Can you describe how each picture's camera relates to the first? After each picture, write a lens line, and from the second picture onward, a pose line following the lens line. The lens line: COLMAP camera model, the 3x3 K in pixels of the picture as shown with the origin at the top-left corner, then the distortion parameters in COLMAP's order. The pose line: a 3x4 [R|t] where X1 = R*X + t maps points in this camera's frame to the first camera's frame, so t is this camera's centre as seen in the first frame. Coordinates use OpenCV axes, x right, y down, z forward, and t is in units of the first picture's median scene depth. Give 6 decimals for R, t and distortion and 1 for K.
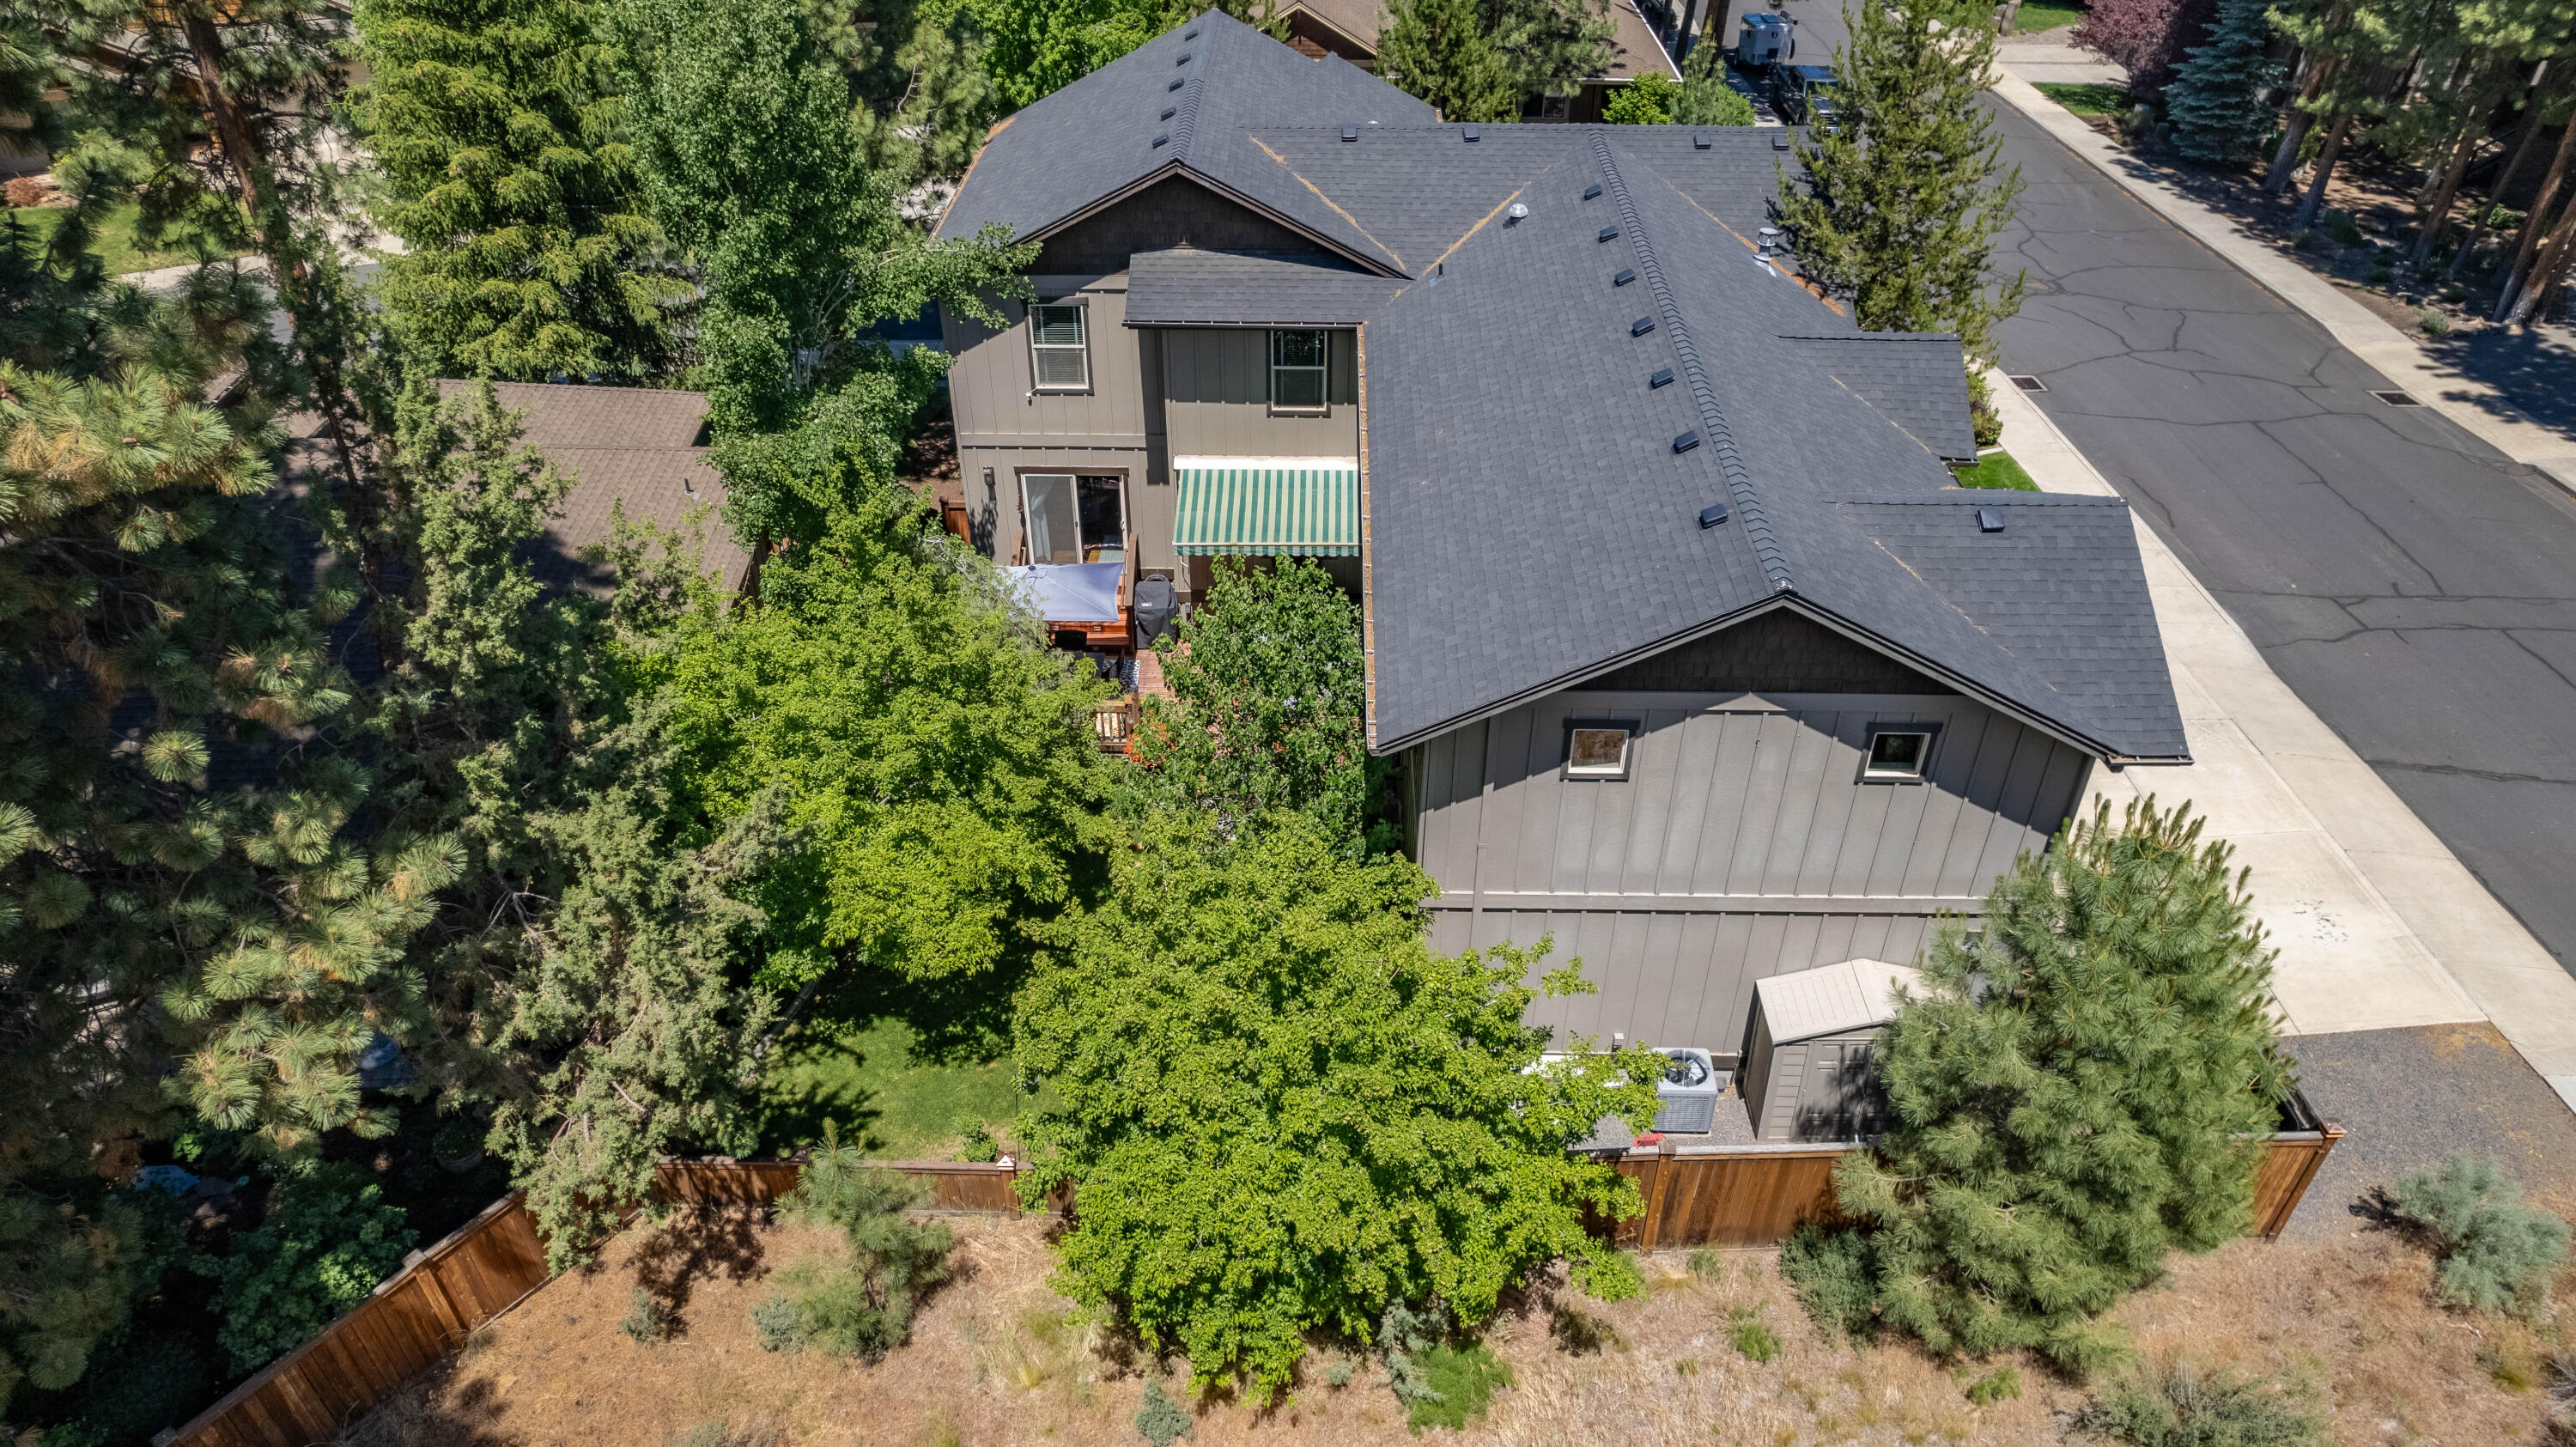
lens RADIAL K [[1668.1, 0, 1288.0], [0, 1668.1, 723.5], [0, 0, 1]] dist [-0.079956, 0.077472]
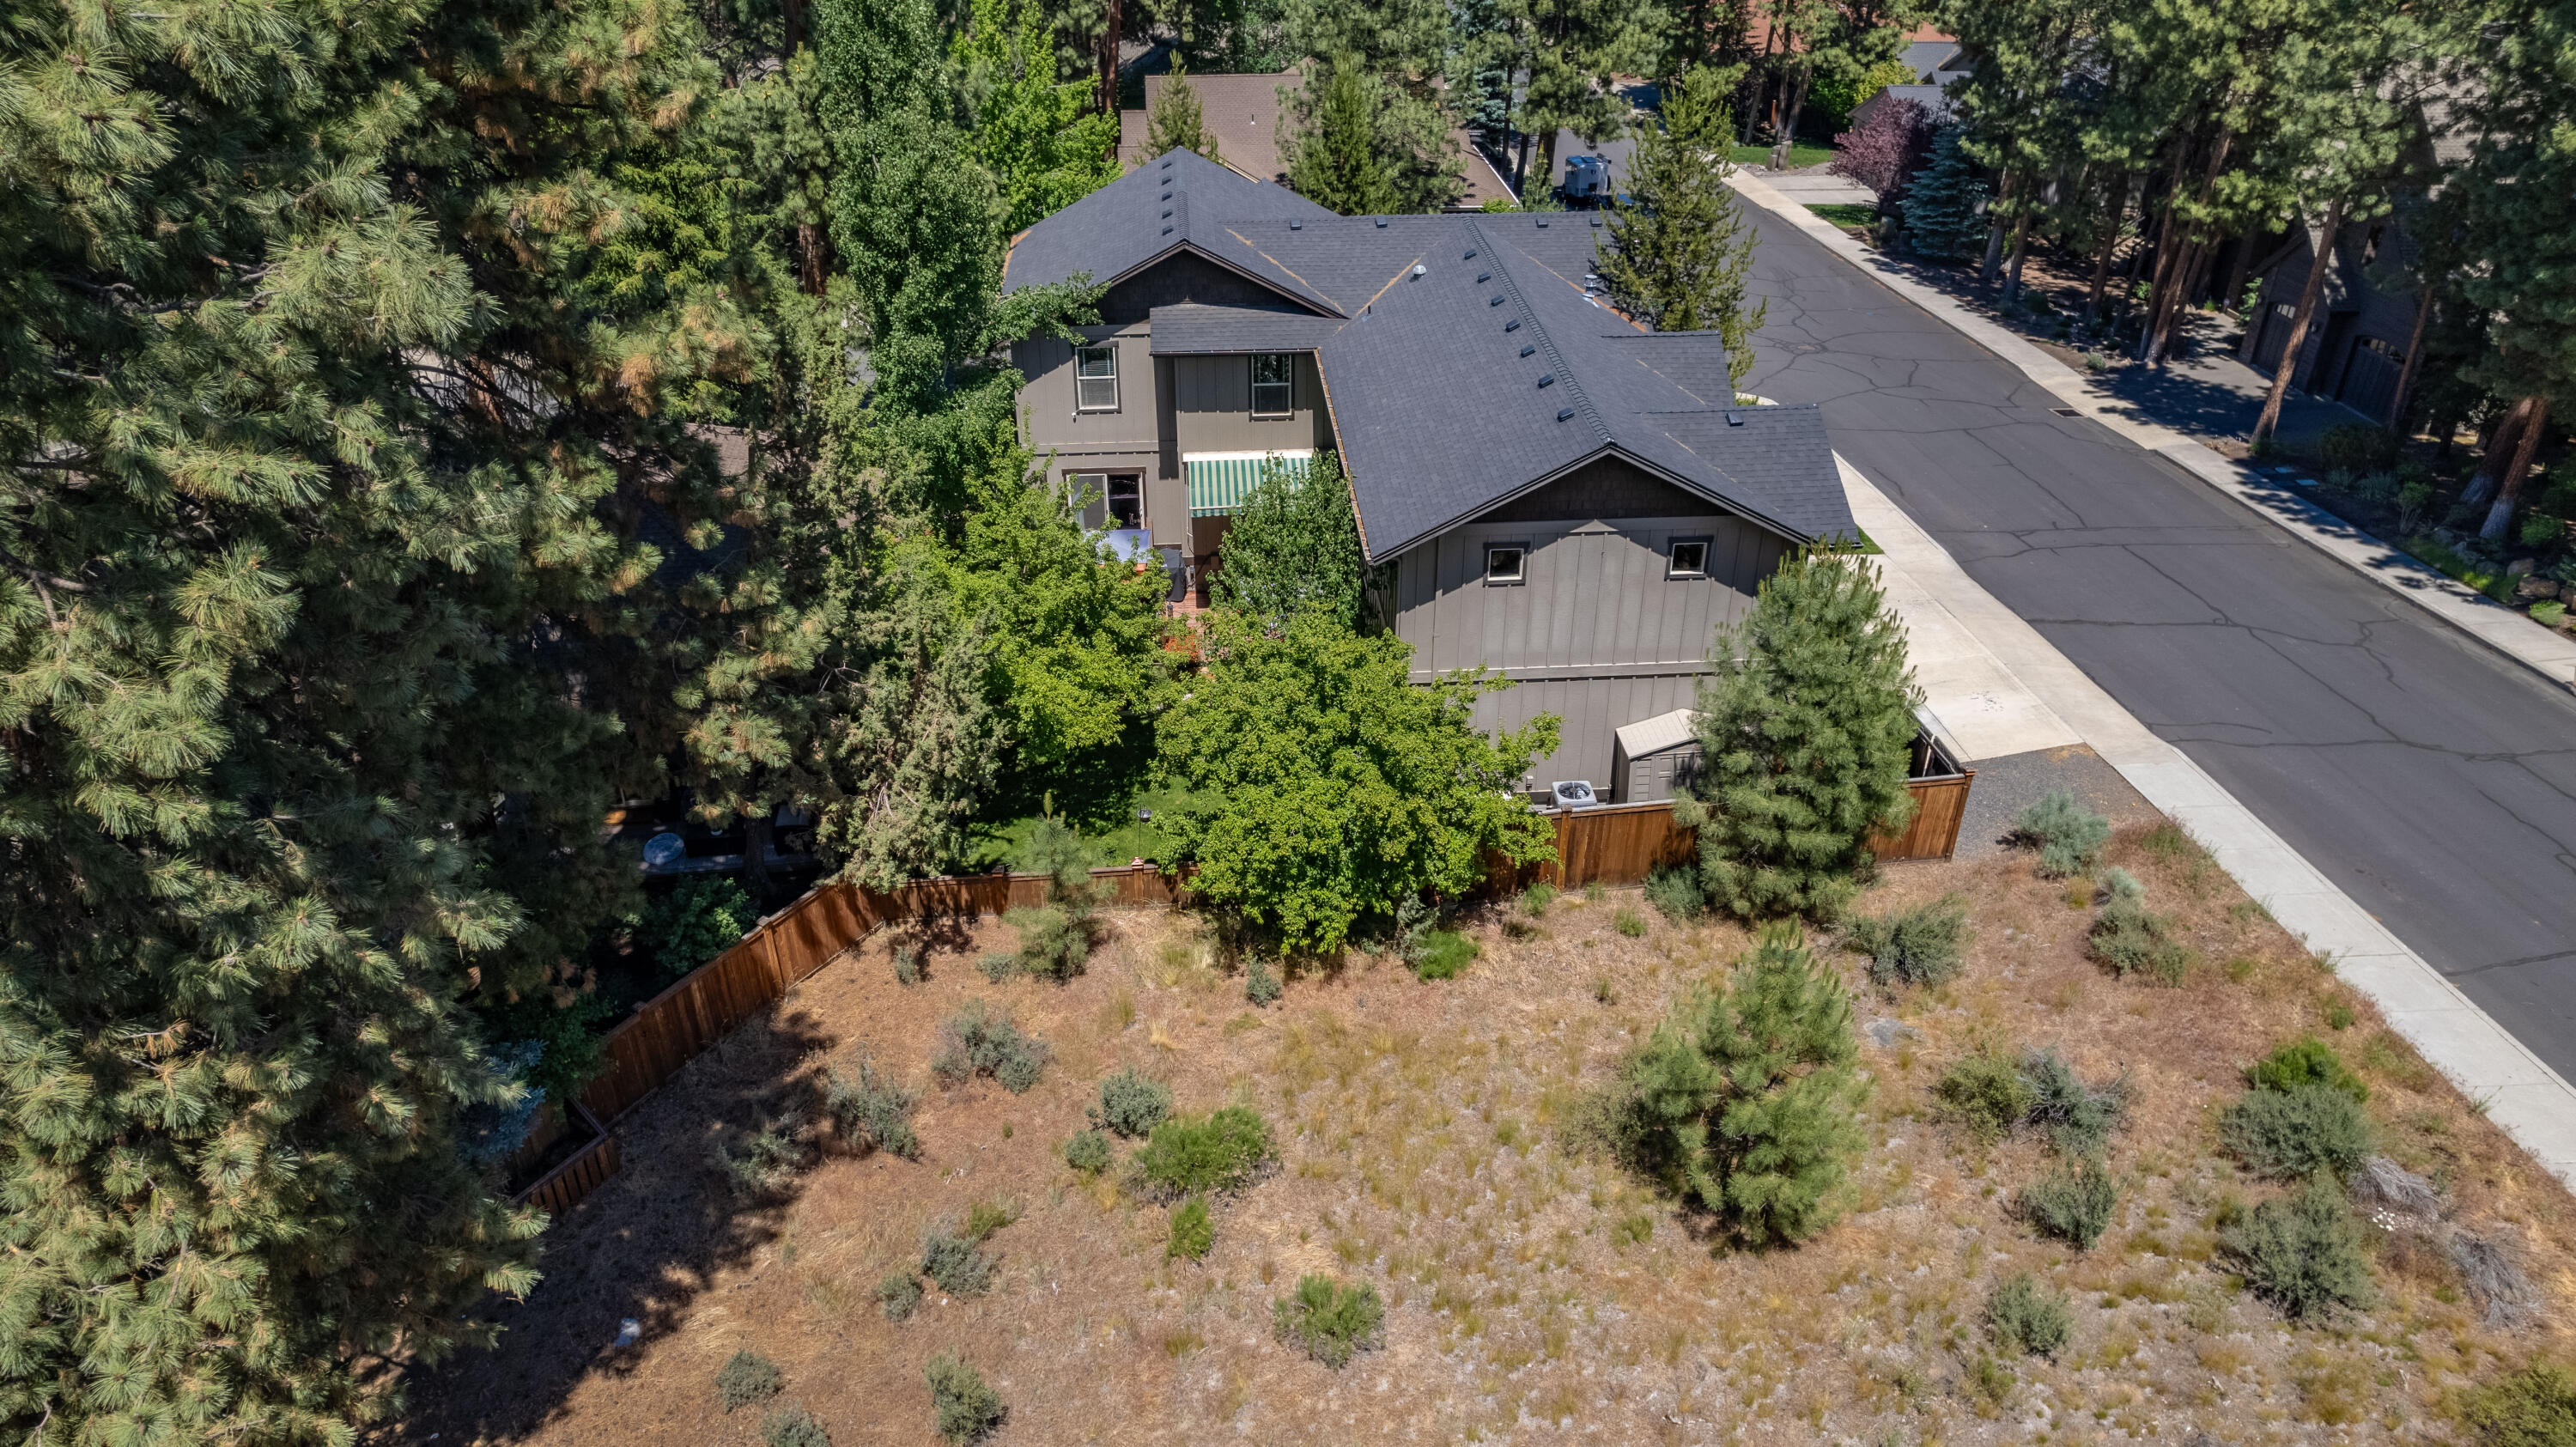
lens RADIAL K [[1685.0, 0, 1288.0], [0, 1685.0, 723.5], [0, 0, 1]] dist [-0.052709, -0.000260]
pose [[0.995677, -0.048527, 0.079193, -0.109920], [0.056004, 0.993891, -0.095105, 0.215949], [-0.074094, 0.099130, 0.992312, -0.403507]]
